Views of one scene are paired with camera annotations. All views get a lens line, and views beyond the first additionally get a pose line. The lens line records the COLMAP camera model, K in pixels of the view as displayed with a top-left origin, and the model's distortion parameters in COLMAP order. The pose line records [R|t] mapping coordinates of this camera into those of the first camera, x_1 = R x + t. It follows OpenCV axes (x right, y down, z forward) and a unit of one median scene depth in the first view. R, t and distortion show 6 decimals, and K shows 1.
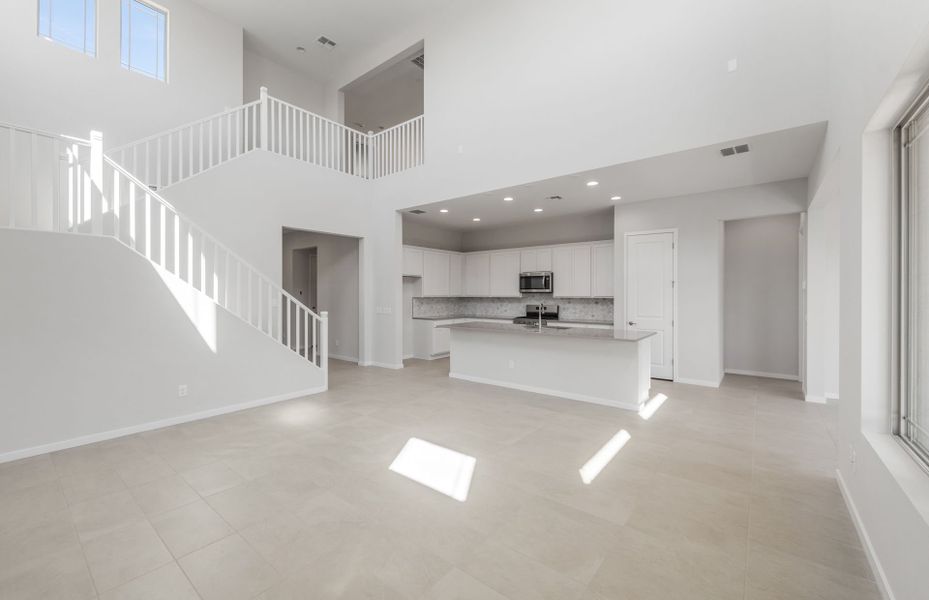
lens RADIAL K [[375.1, 0, 470.6], [0, 375.1, 294.8], [0, 0, 1]] dist [0.000536, -0.001083]
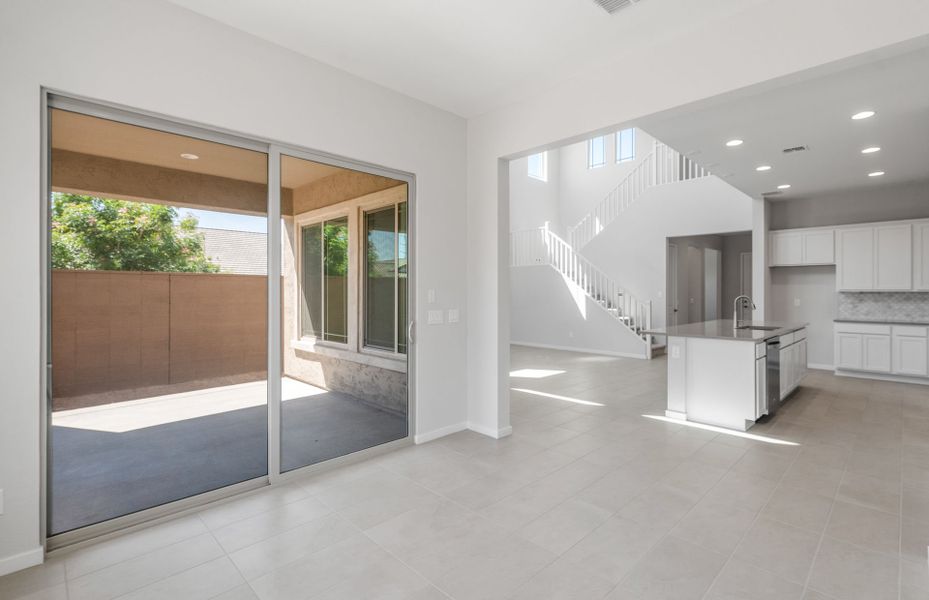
lens RADIAL K [[441.0, 0, 461.3], [0, 441.0, 291.9], [0, 0, 1]] dist [0.000582, 0.000111]
pose [[-0.125740, 0.001374, -0.992062, 0.914538], [-0.004116, 0.999990, 0.001906, 0.009076], [0.992055, 0.004323, -0.125733, 0.381582]]
